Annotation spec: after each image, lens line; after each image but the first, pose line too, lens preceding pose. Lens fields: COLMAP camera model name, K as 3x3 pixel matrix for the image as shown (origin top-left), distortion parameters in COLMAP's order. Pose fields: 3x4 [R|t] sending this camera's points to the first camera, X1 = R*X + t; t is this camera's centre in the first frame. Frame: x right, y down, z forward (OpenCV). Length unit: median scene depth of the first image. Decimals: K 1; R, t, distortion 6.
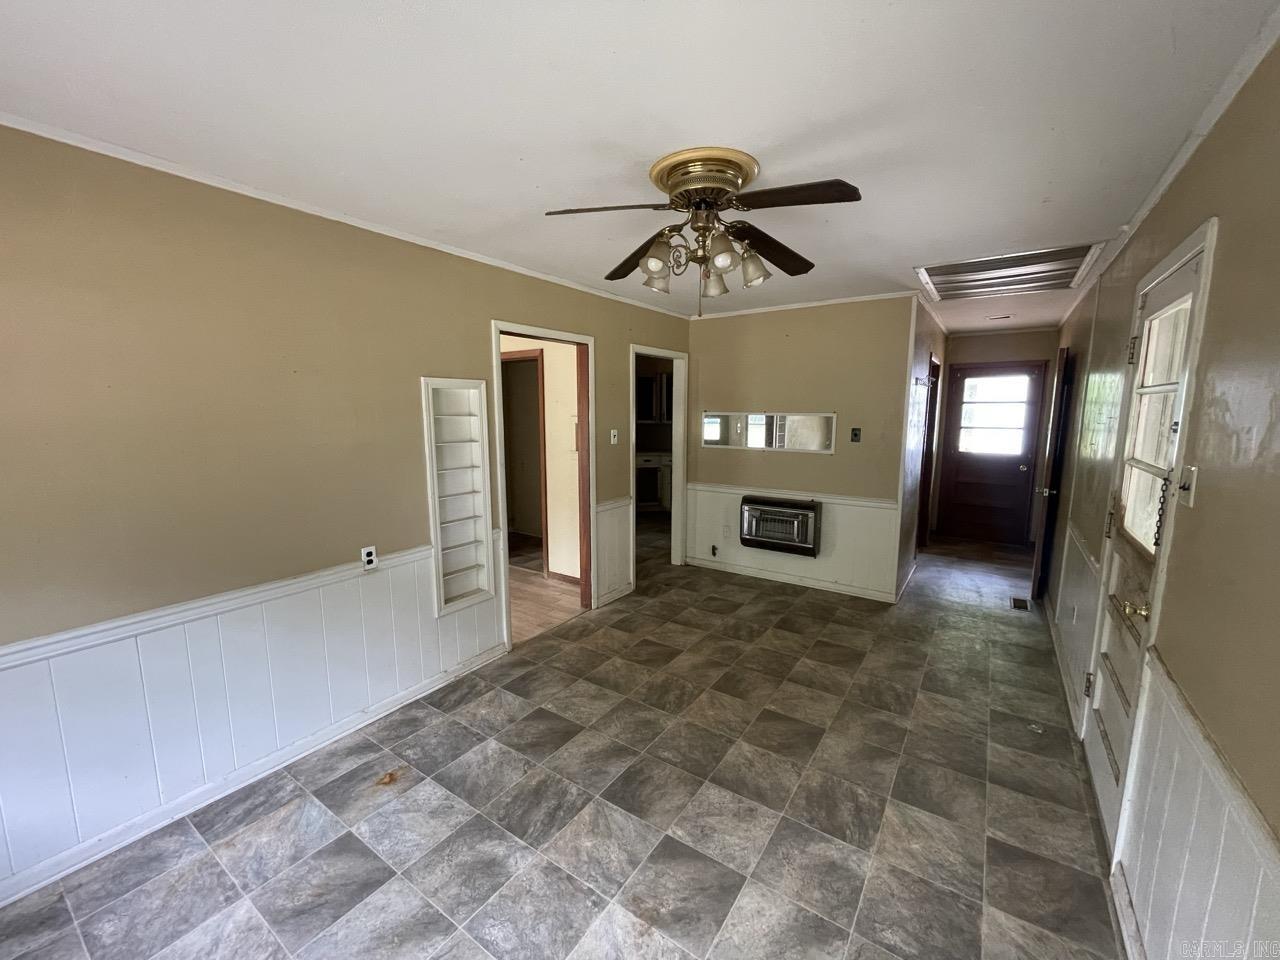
lens RADIAL K [[520.3, 0, 642.0], [0, 520.3, 484.0], [0, 0, 1]] dist [-0.003271, -0.000096]
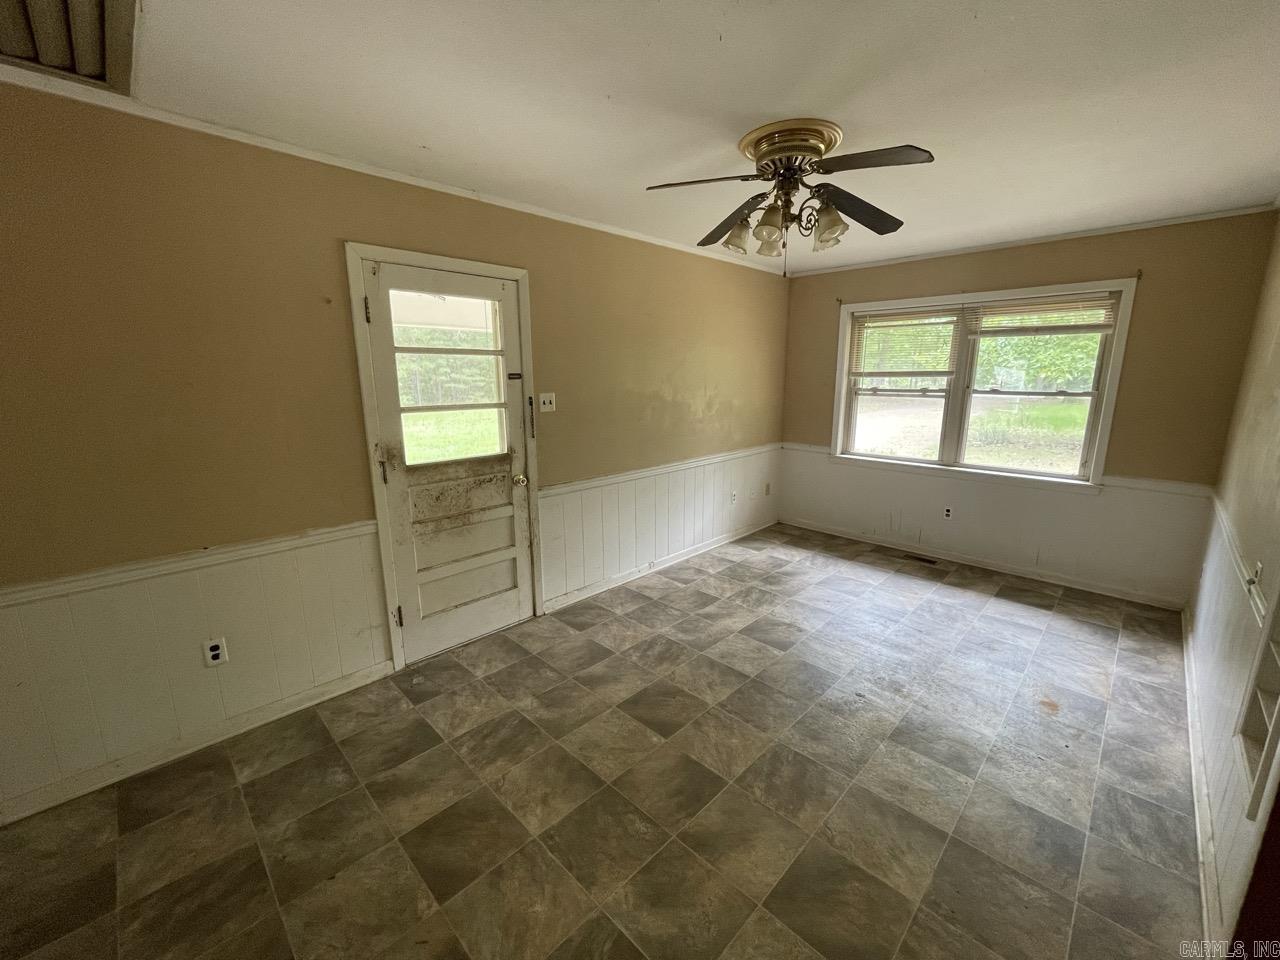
lens RADIAL K [[520.3, 0, 640.9], [0, 520.3, 484.5], [0, 0, 1]] dist [-0.003271, -0.000096]
pose [[-0.983336, -0.034993, 0.178399, 0.182004], [0.030198, 0.936226, 0.350097, -0.279249], [-0.179272, 0.349650, -0.919568, 2.030649]]
